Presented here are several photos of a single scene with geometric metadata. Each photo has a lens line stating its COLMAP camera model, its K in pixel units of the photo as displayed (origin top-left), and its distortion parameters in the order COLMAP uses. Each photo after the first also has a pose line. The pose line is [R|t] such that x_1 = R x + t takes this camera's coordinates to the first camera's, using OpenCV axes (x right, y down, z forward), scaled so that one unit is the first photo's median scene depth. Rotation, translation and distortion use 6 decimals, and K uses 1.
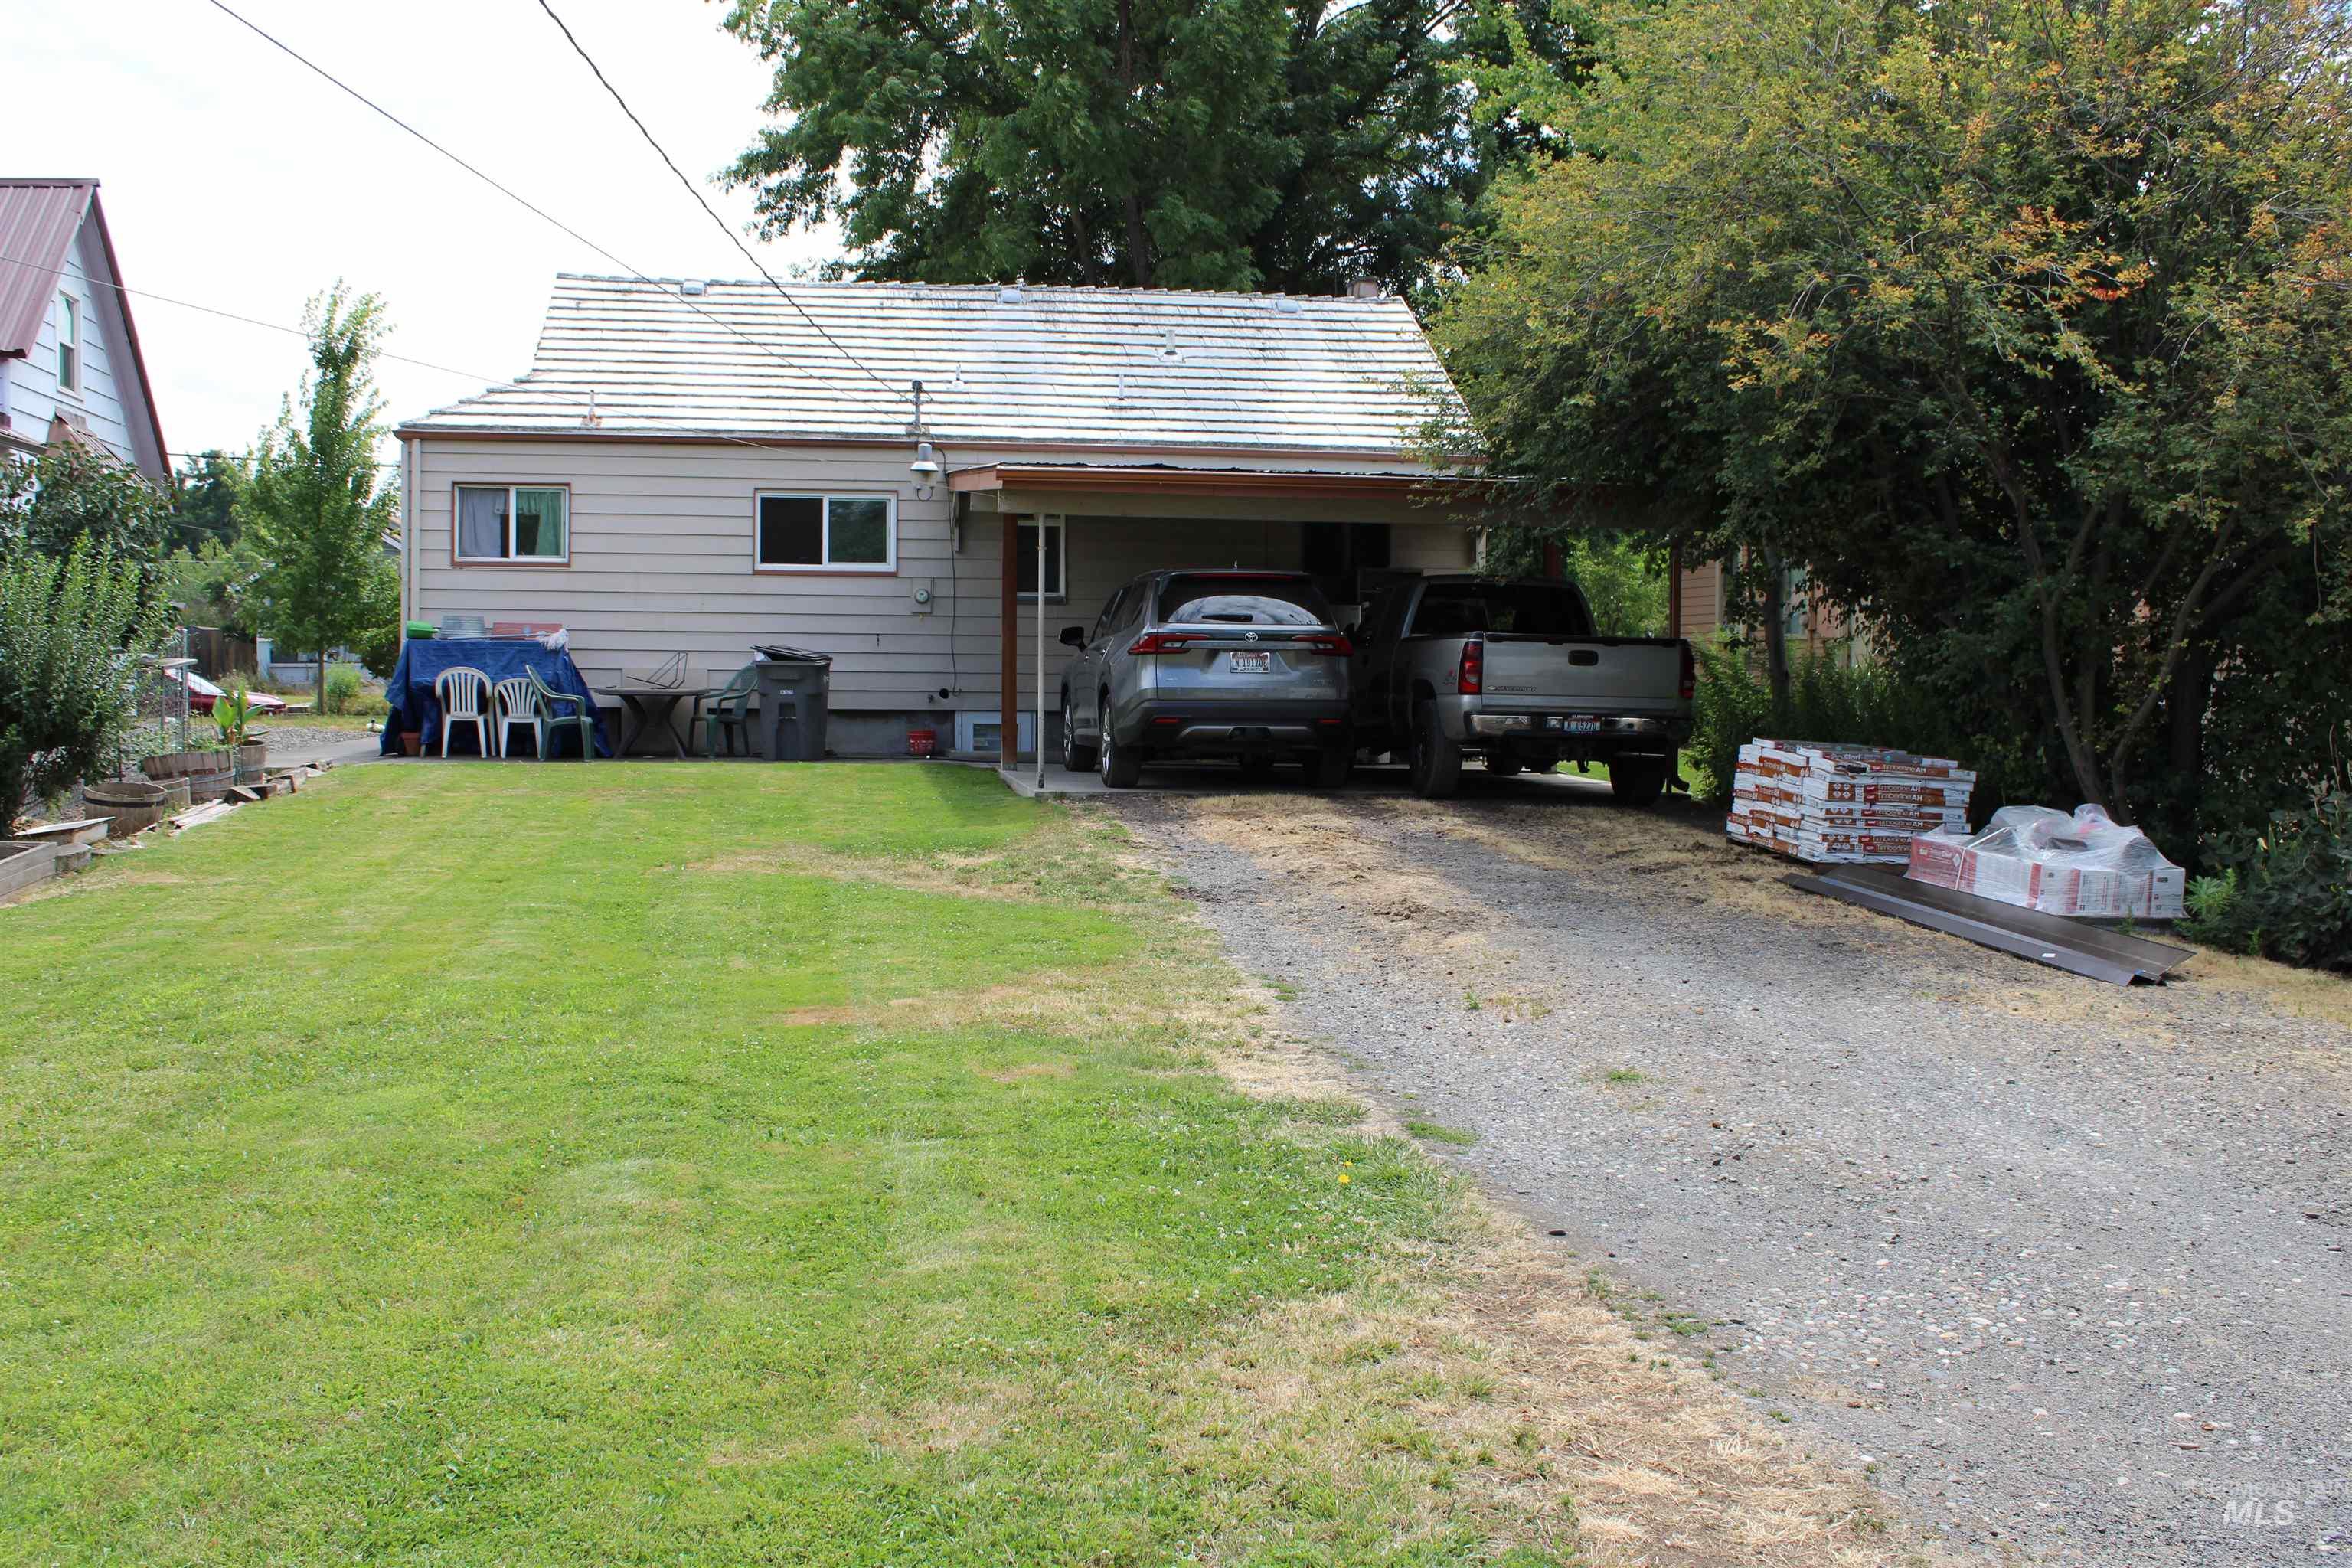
lens RADIAL K [[2279.8, 0, 1177.4], [0, 2279.8, 752.6], [0, 0, 1]] dist [-0.095995, -0.002114]
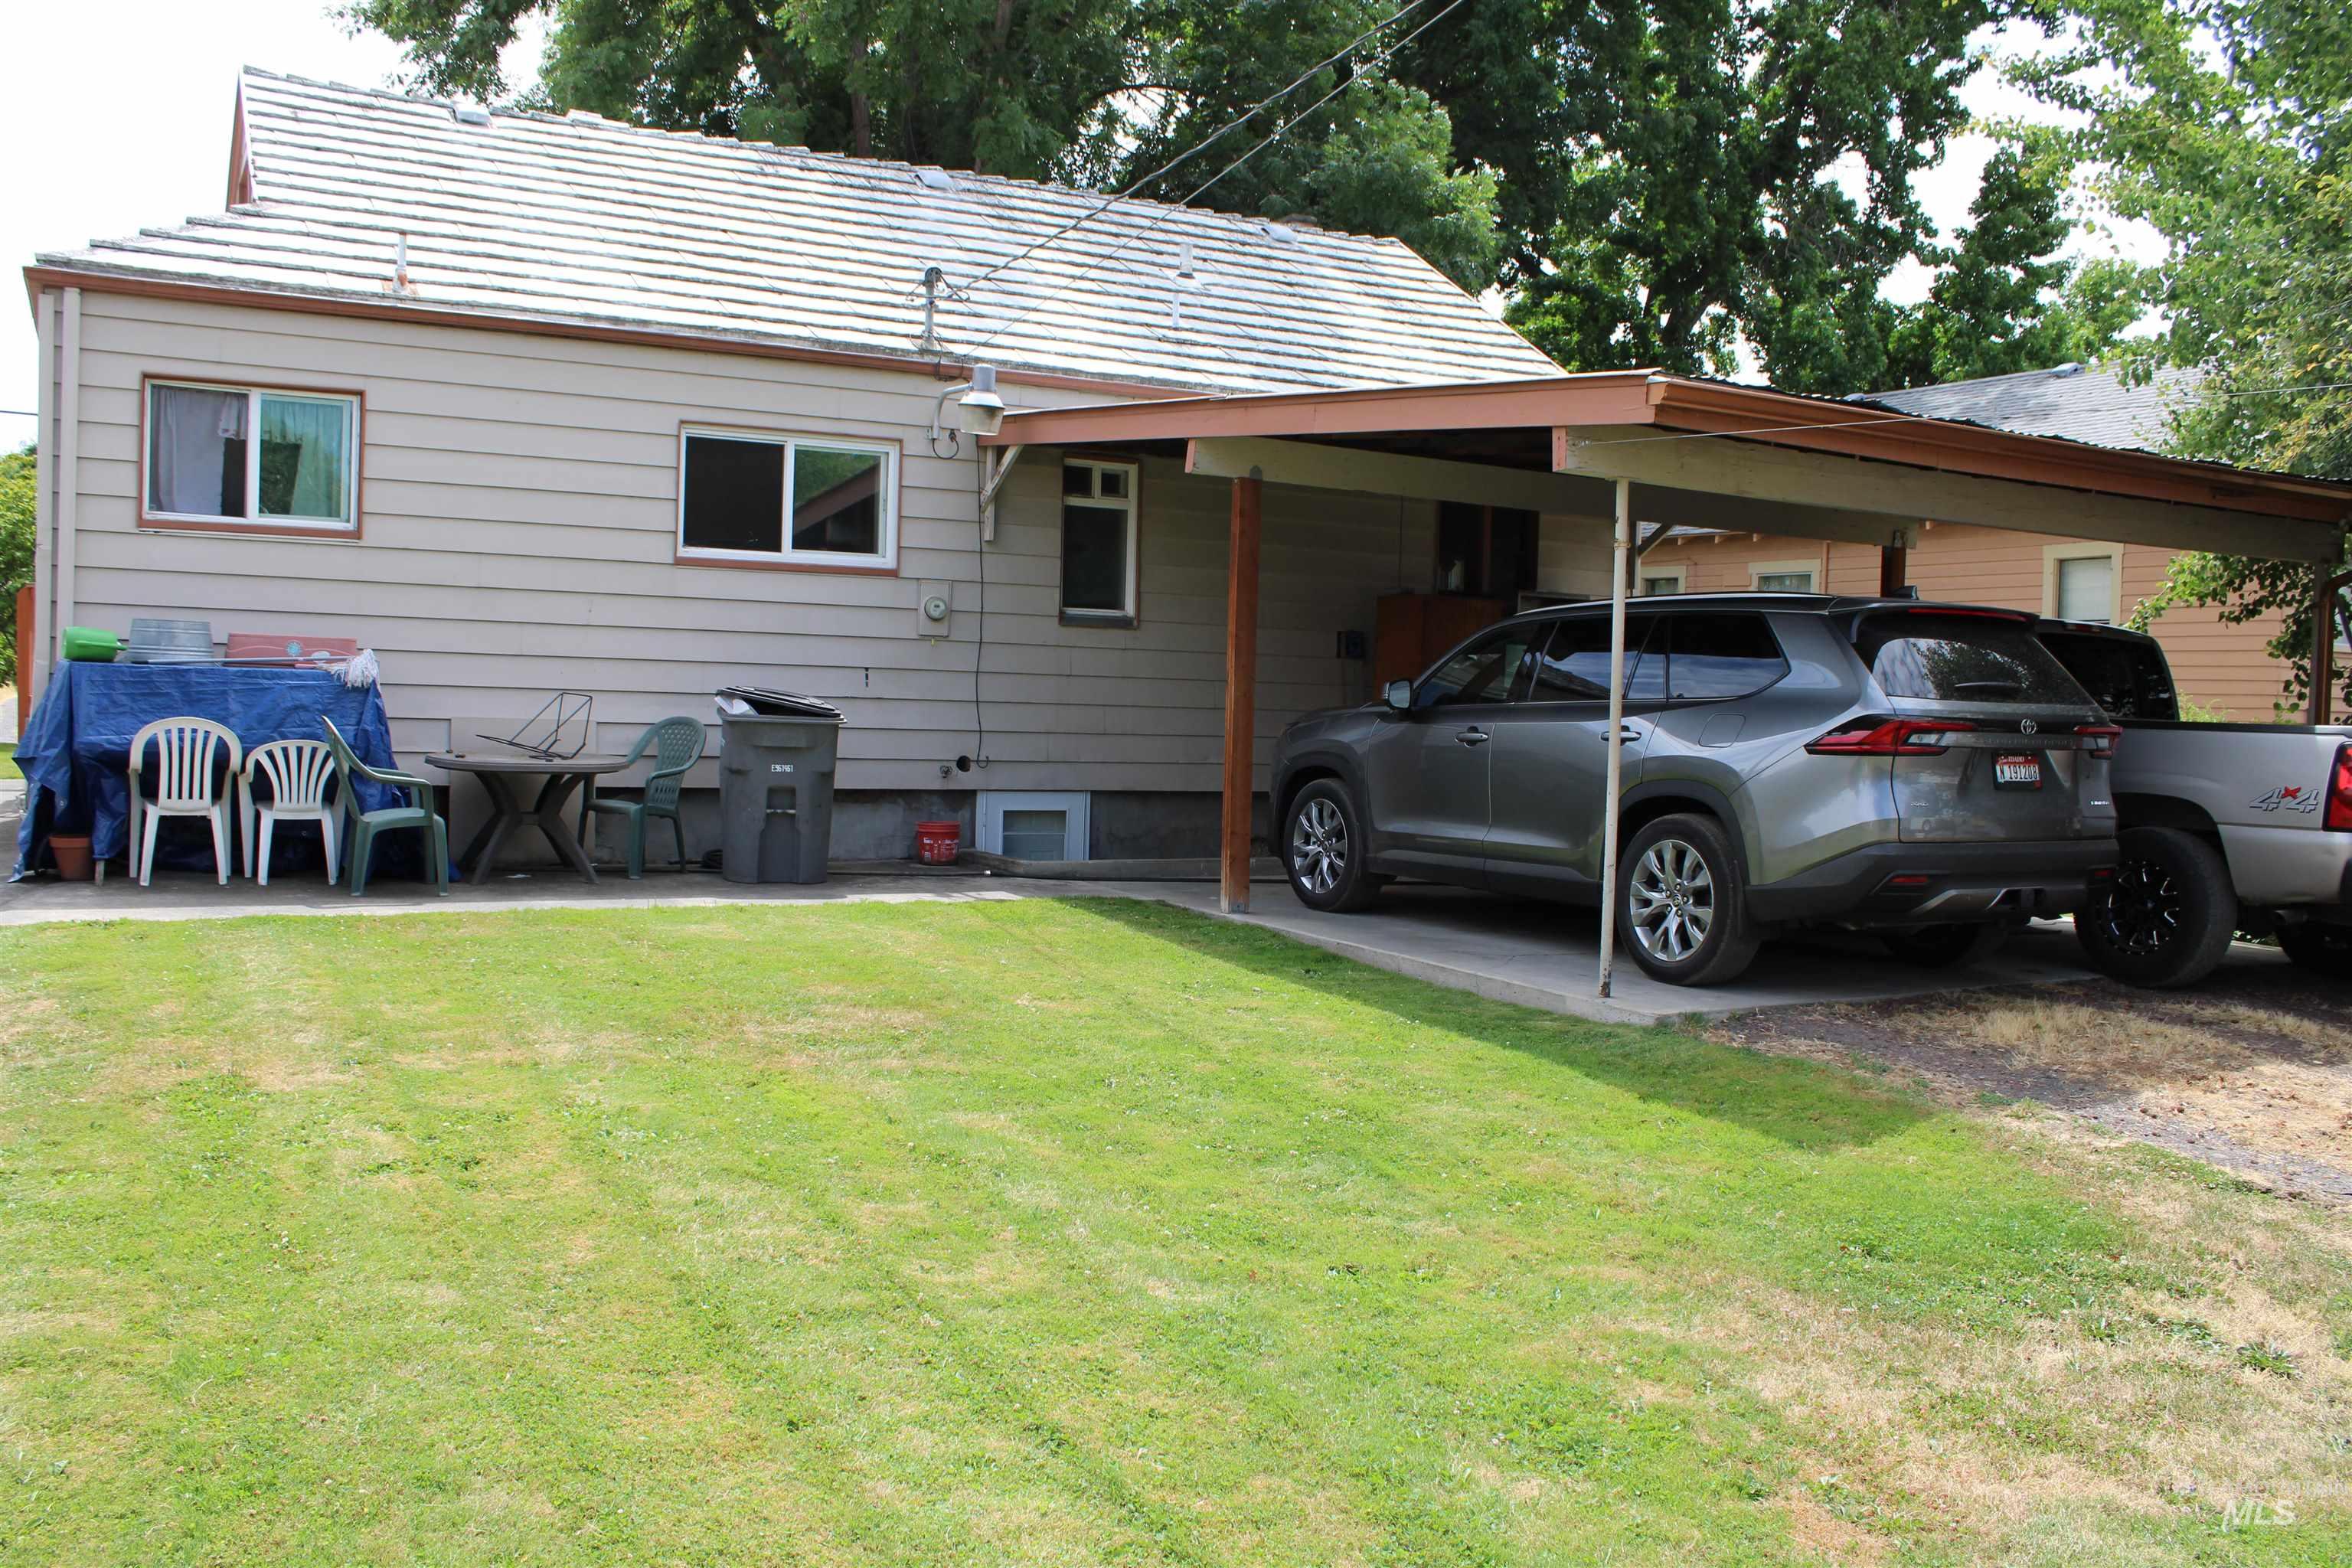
lens RADIAL K [[1958.3, 0, 1176.0], [0, 1958.3, 784.0], [0, 0, 1]] dist [-0.167288, 0.145302]
pose [[0.934853, 0.005422, 0.354994, -0.246317], [-0.014217, 0.999653, 0.022171, -0.033927], [-0.354751, -0.025774, 0.934606, 0.478694]]
